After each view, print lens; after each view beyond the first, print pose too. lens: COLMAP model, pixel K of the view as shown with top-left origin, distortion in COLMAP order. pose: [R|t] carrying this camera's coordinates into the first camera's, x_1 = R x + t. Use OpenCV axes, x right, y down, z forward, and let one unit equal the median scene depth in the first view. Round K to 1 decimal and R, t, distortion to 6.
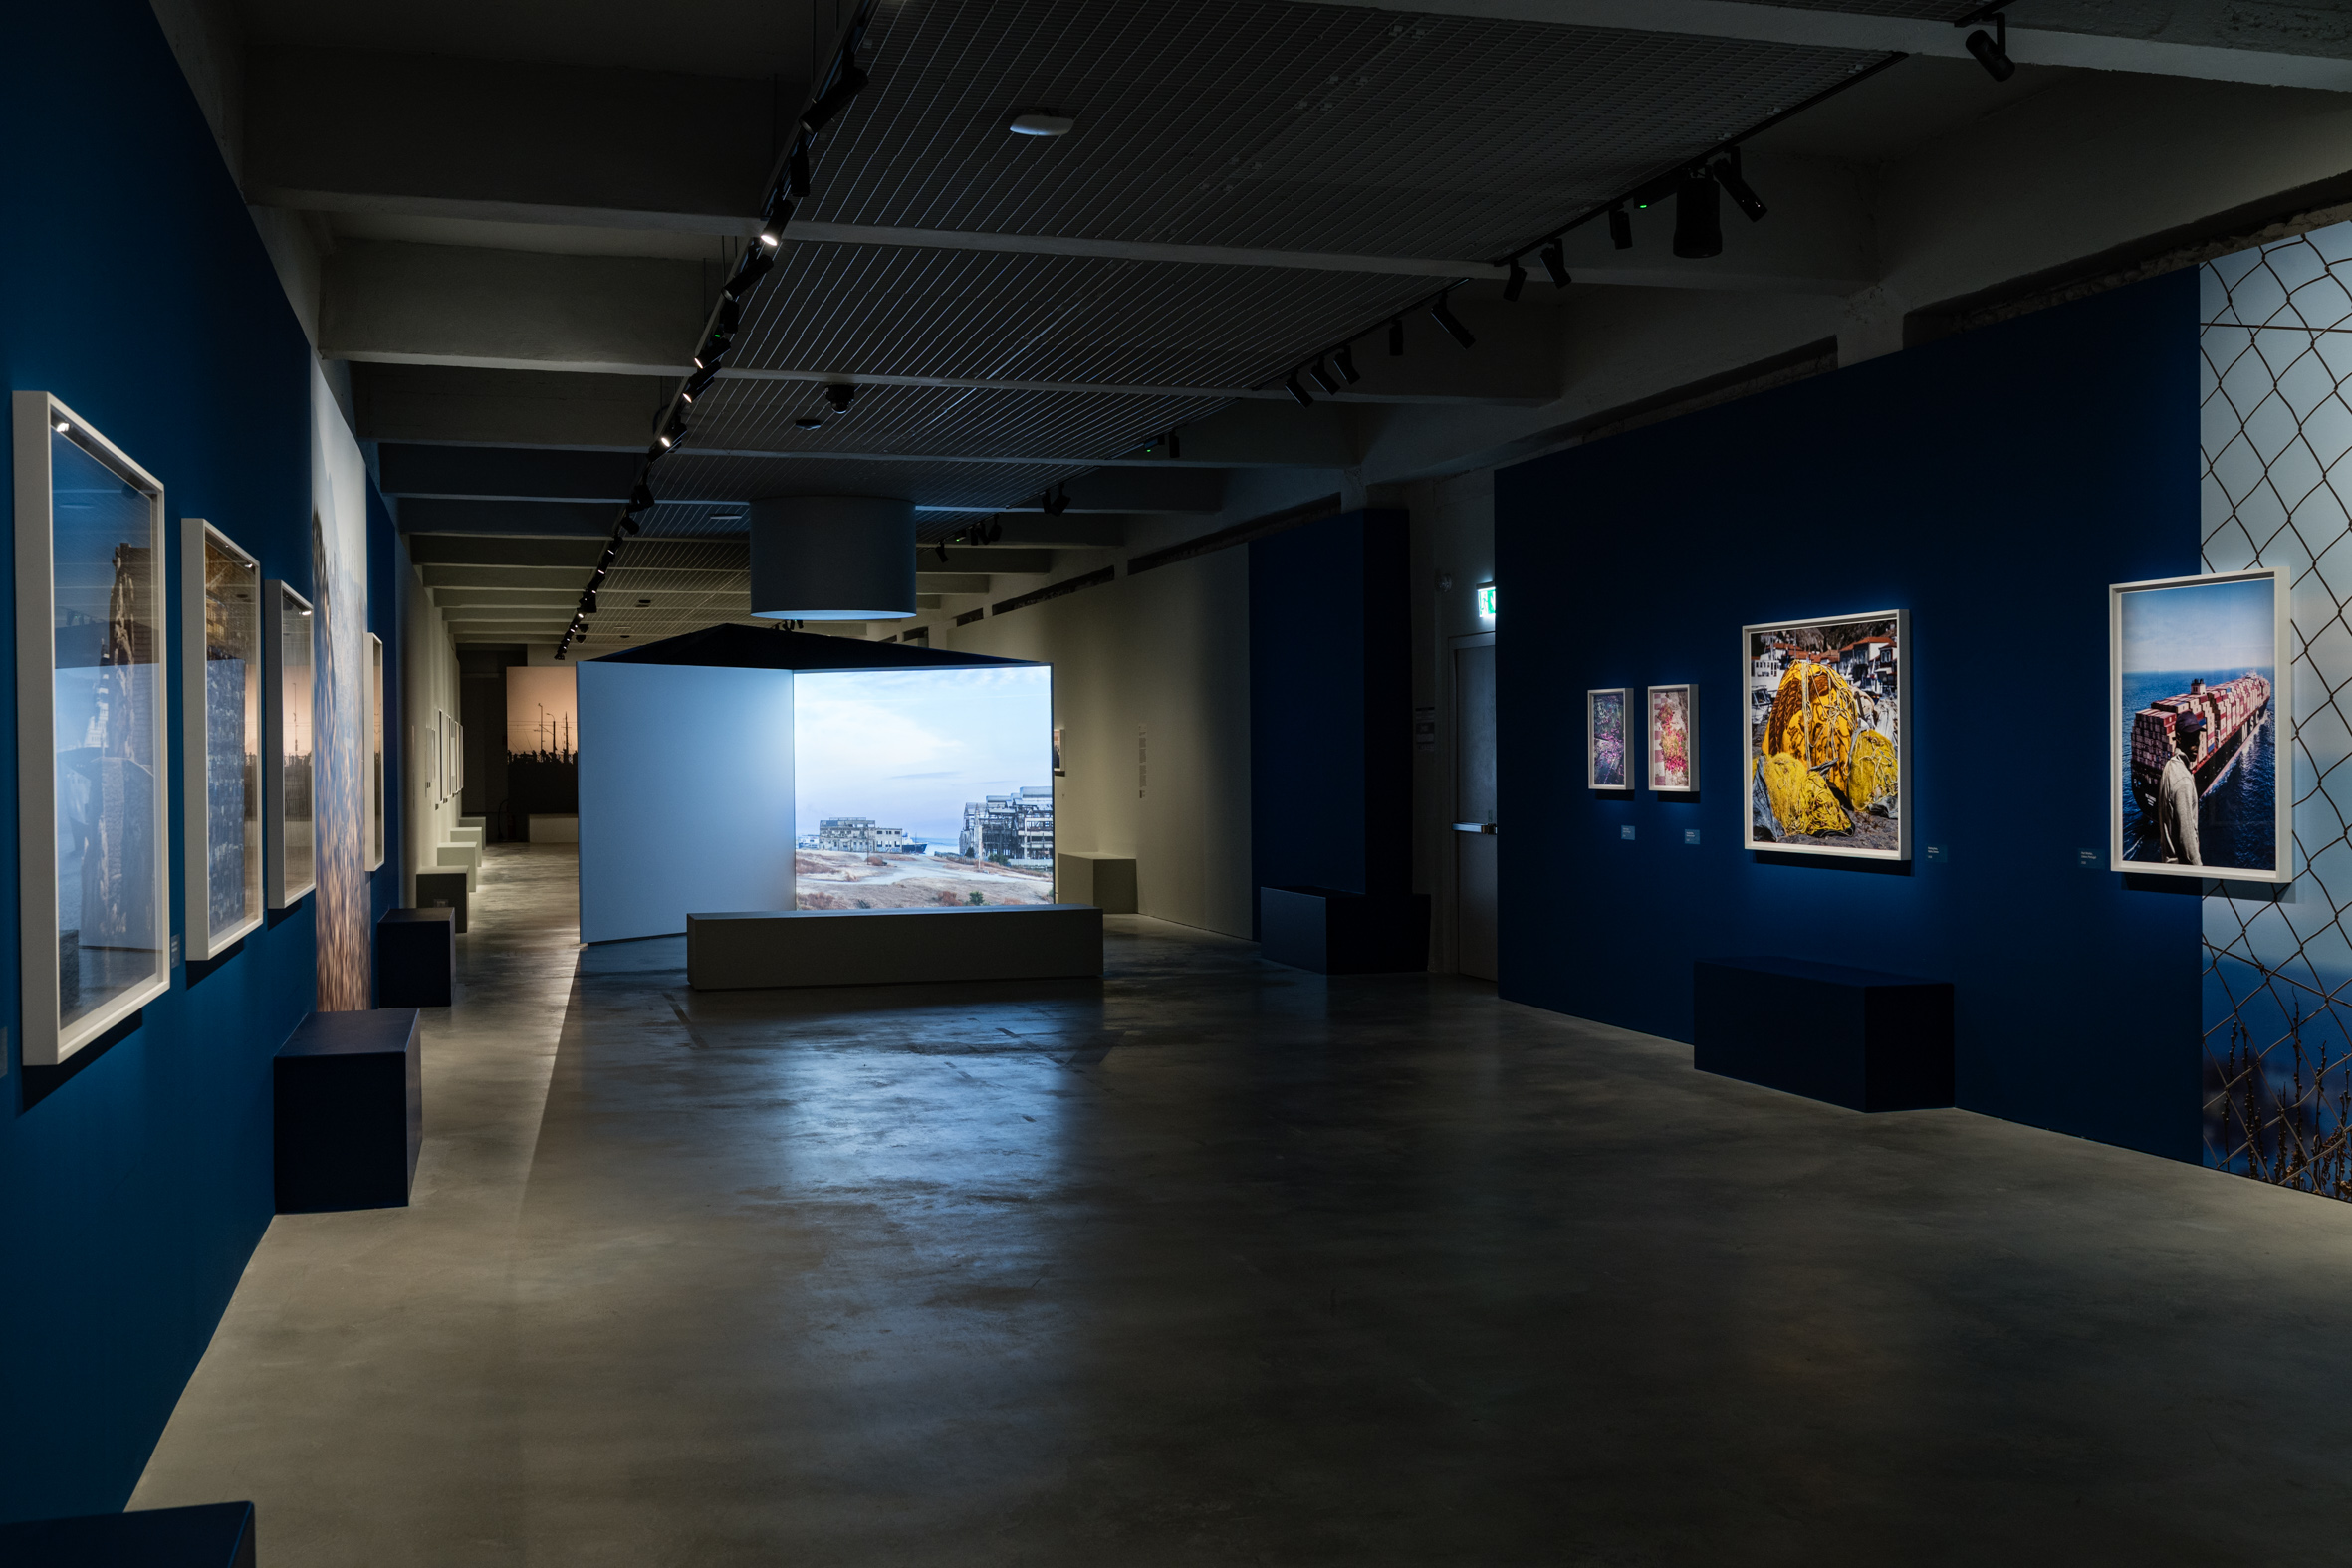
lens RADIAL K [[2297.9, 0, 1178.9], [0, 2297.9, 795.4], [0, 0, 1]] dist [-0.003229, 0.000000]
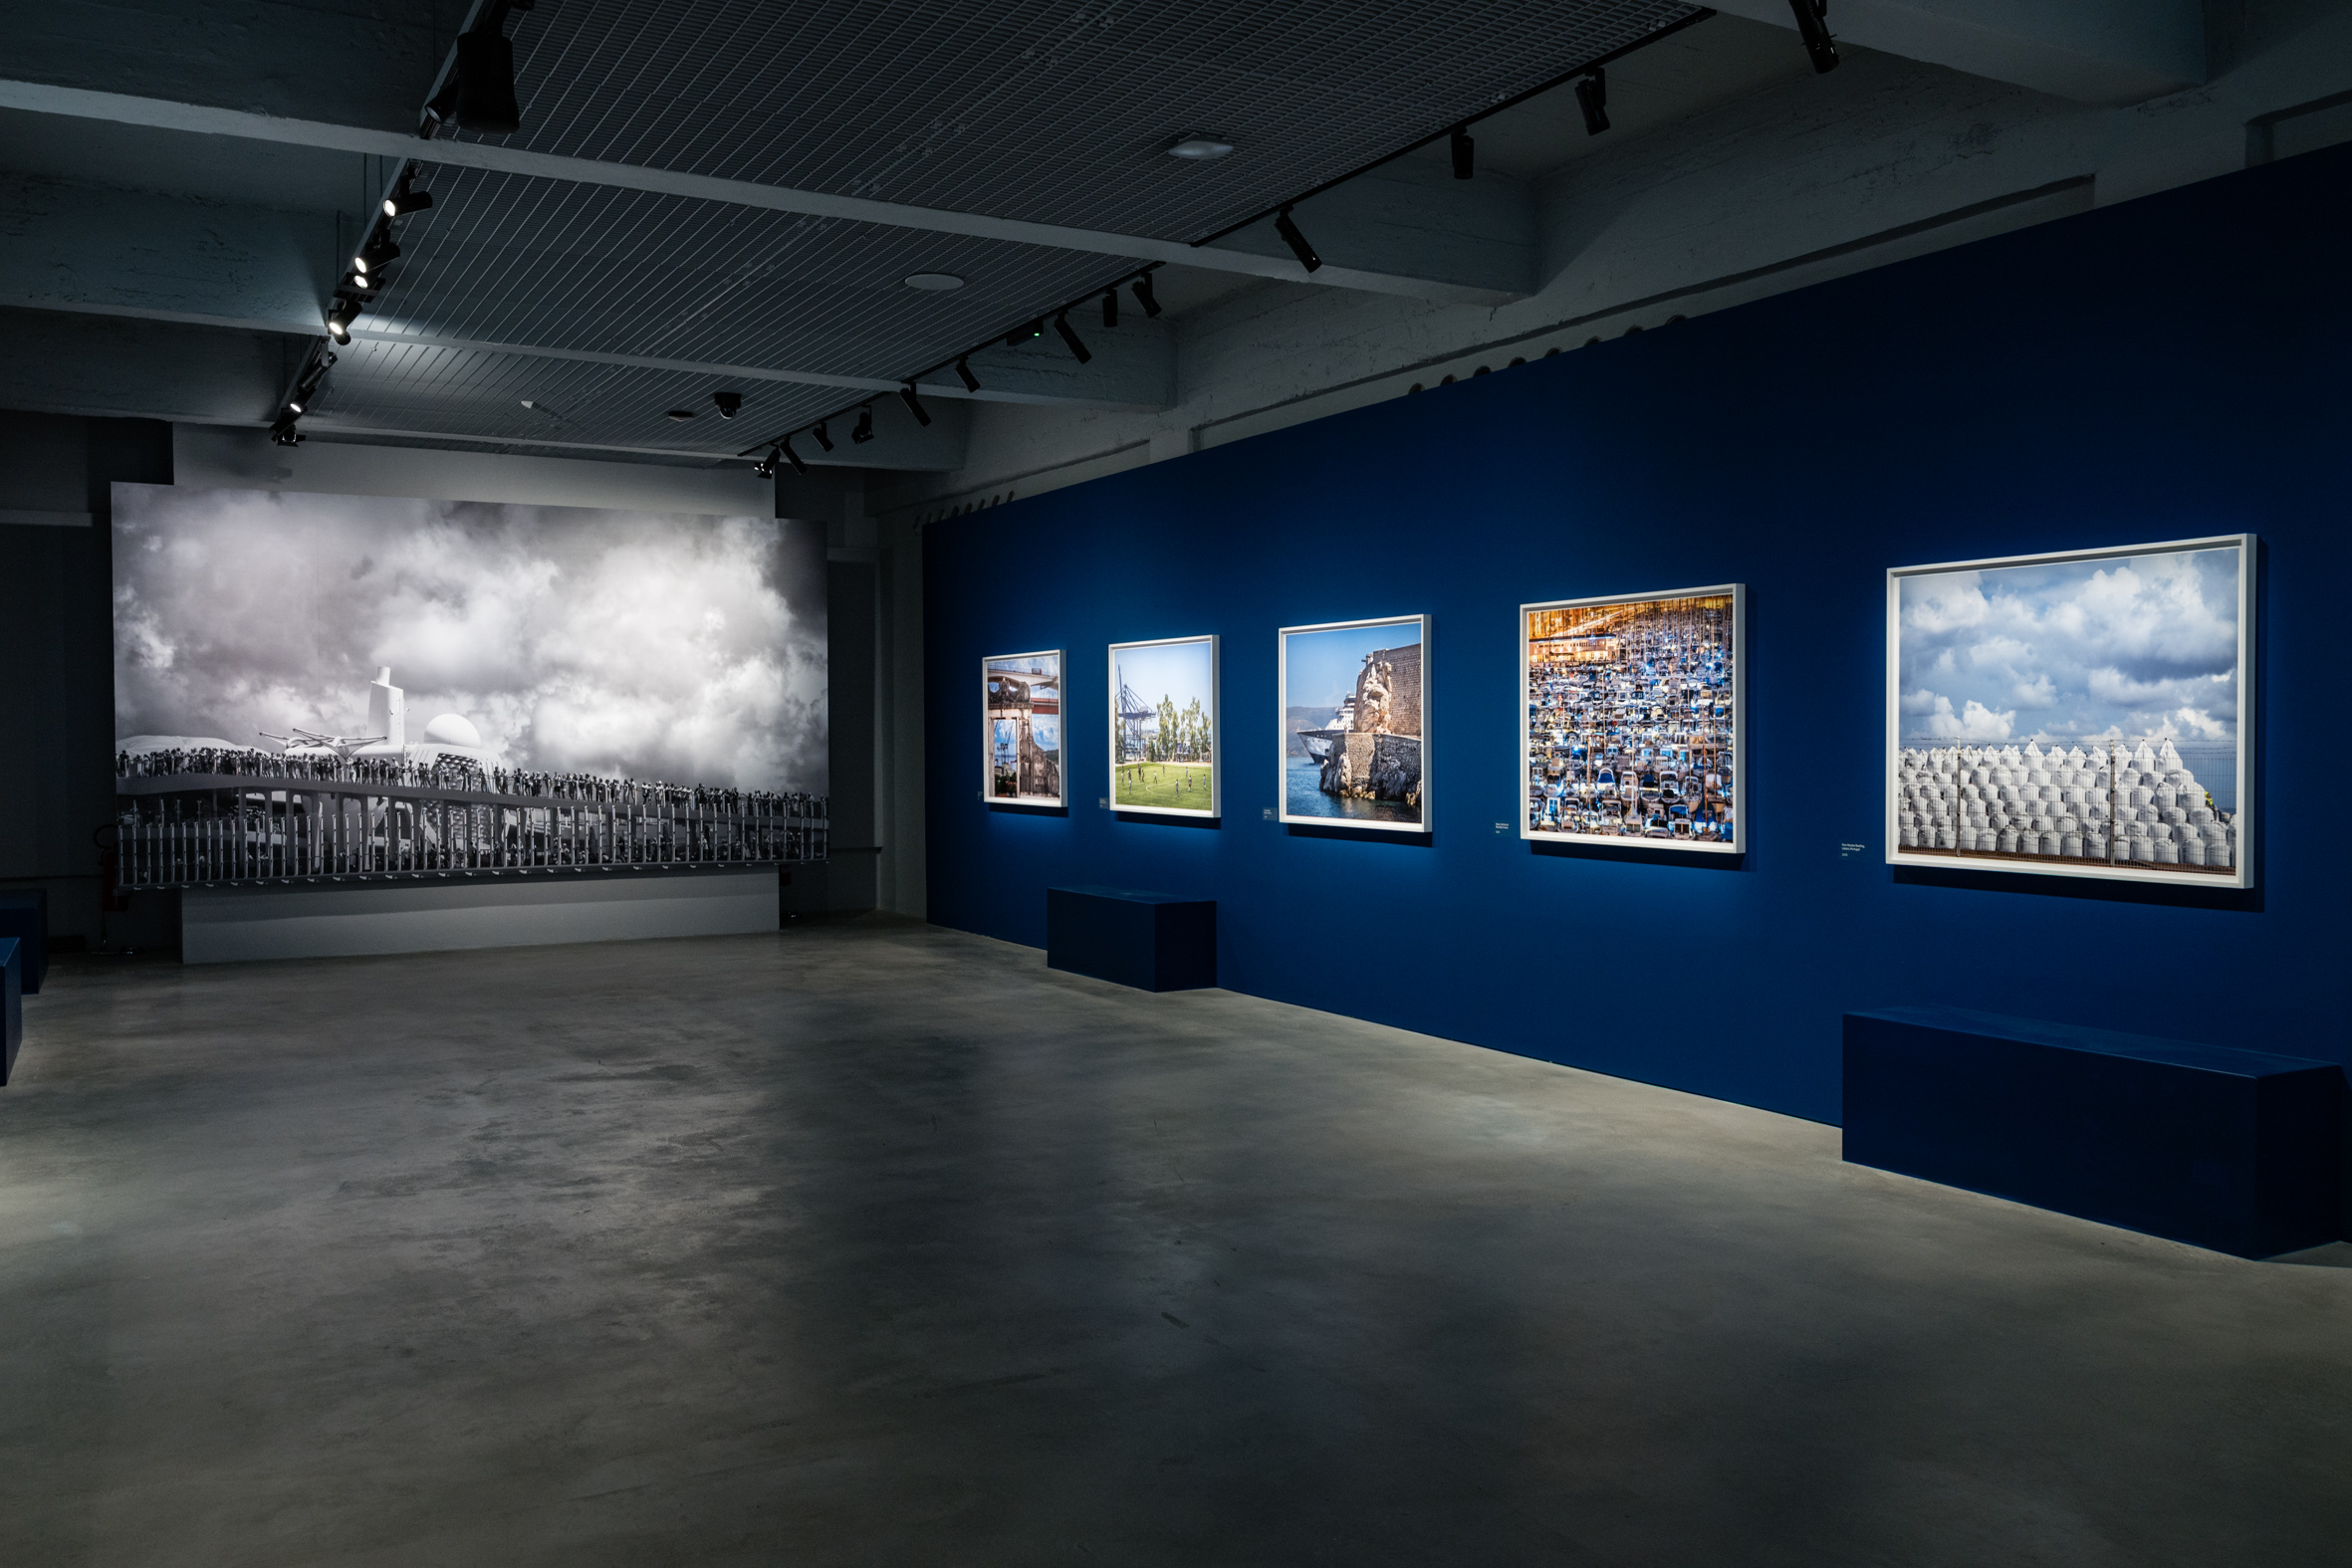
lens RADIAL K [[1969.8, 0, 1173.6], [0, 1969.8, 763.8], [0, 0, 1]] dist [-0.020354, -0.002477]
pose [[0.977927, 0.010507, 0.208684, -0.029067], [-0.009745, 0.999942, -0.004681, -0.000965], [-0.208721, 0.002544, 0.977972, 0.100549]]
